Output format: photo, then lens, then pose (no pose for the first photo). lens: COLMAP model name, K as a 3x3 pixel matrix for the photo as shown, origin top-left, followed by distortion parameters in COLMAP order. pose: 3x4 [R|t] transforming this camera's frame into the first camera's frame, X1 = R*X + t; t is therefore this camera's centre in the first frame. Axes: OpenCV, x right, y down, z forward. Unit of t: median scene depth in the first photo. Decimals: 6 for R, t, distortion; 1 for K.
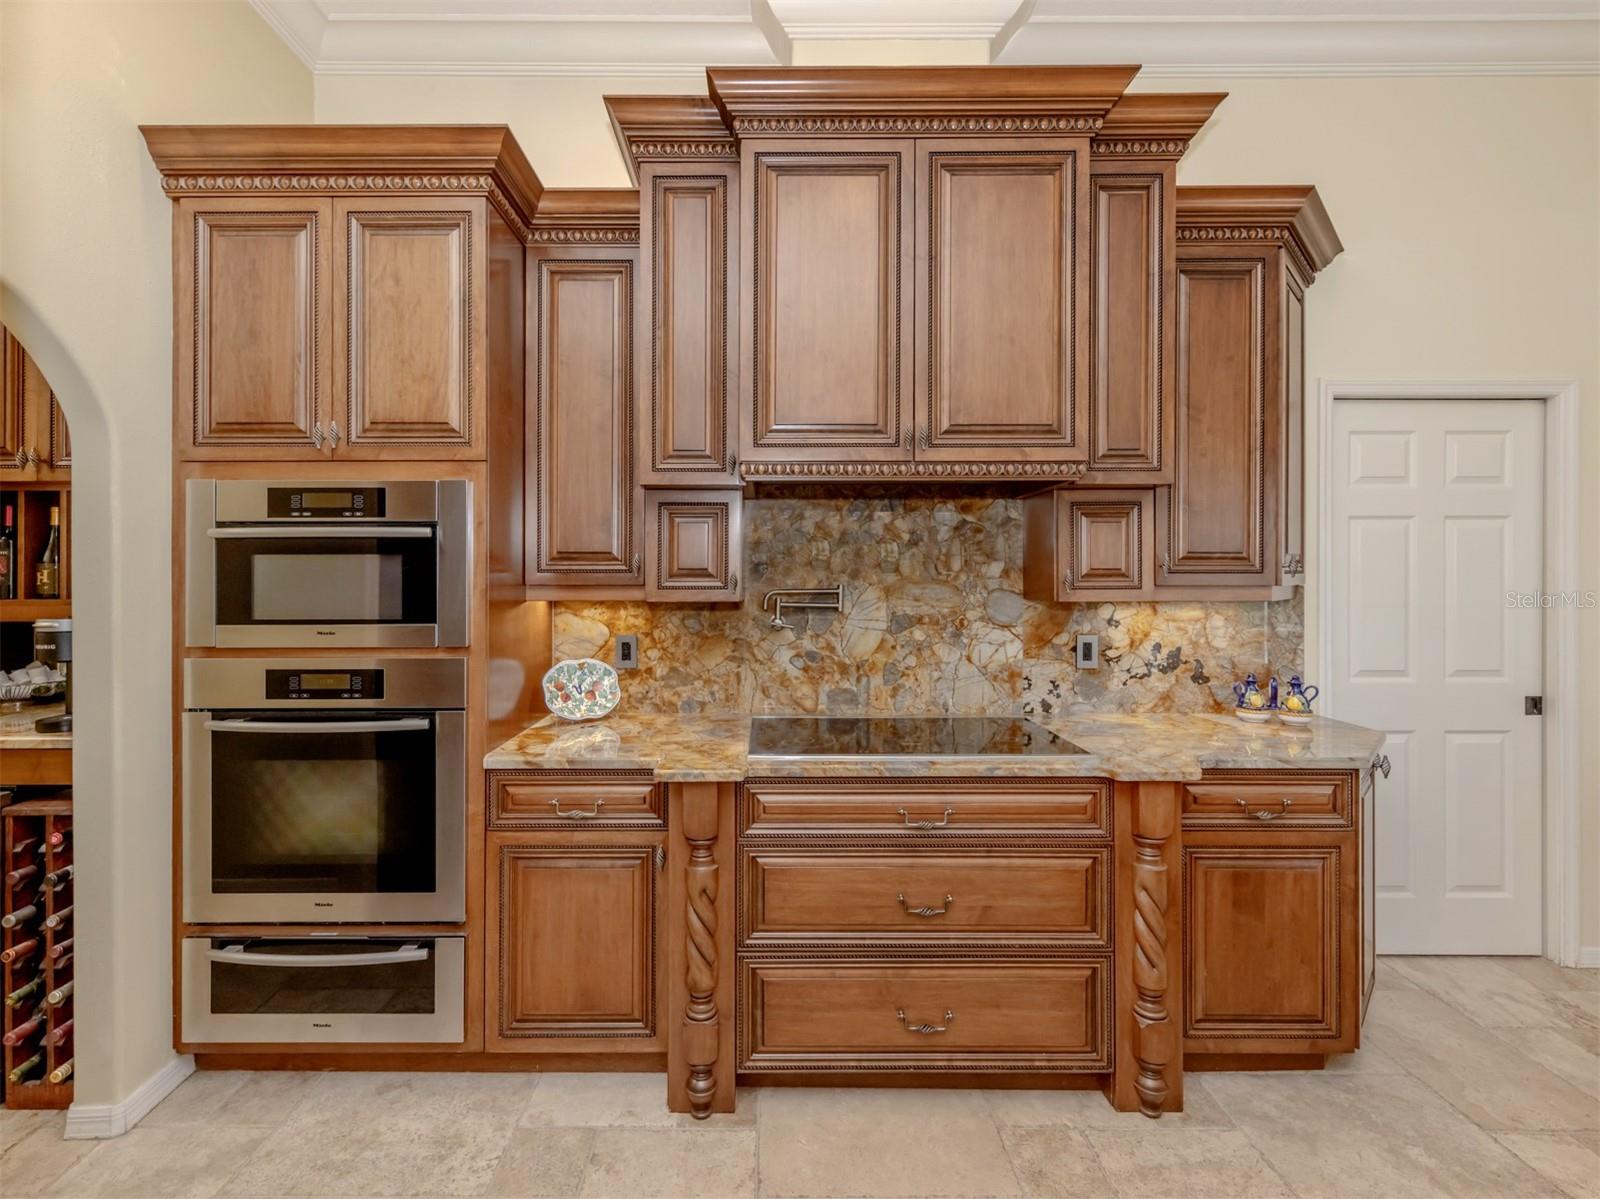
lens RADIAL K [[760.4, 0, 800.0], [0, 760.4, 599.5], [0, 0, 1]] dist [-0.000648, 0.000153]
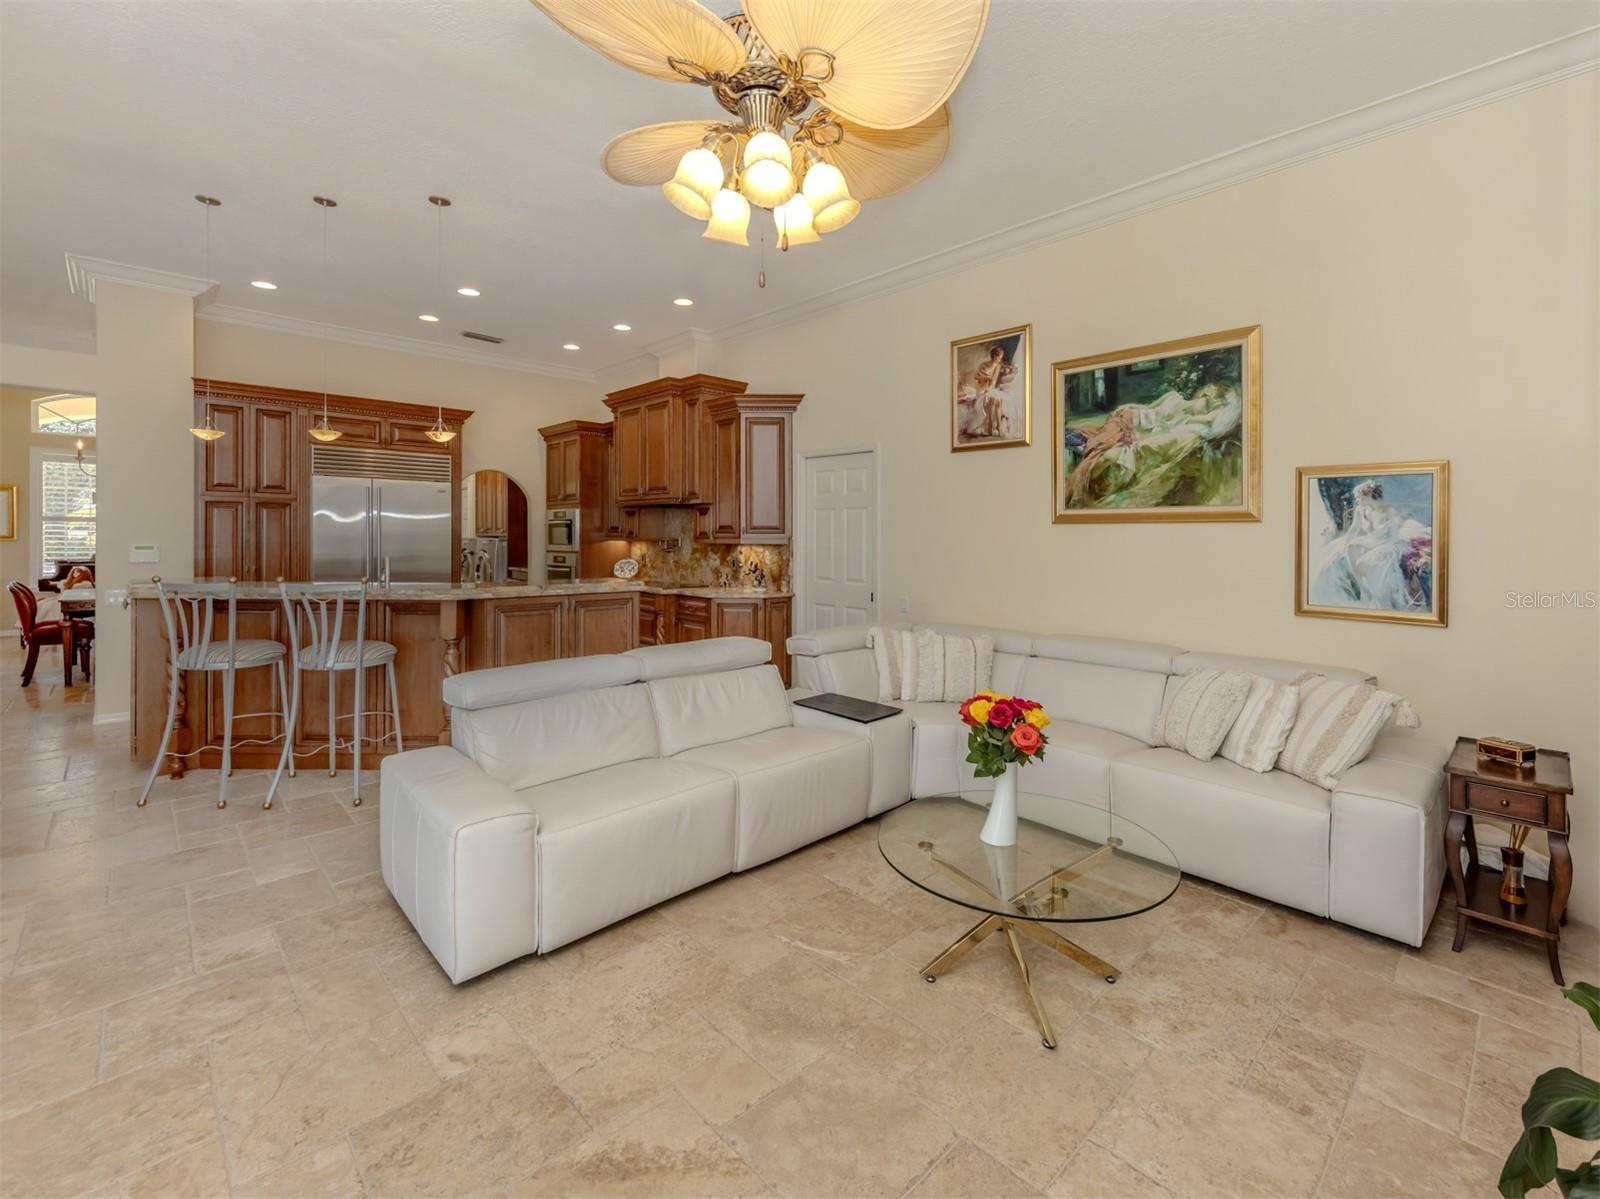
lens RADIAL K [[760.4, 0, 800.0], [0, 760.4, 599.5], [0, 0, 1]] dist [-0.000648, 0.000153]
pose [[0.644978, 0.067886, -0.761180, 2.466537], [-0.044411, 0.997693, 0.051349, 0.047684], [0.762910, 0.000686, 0.646505, -0.479555]]
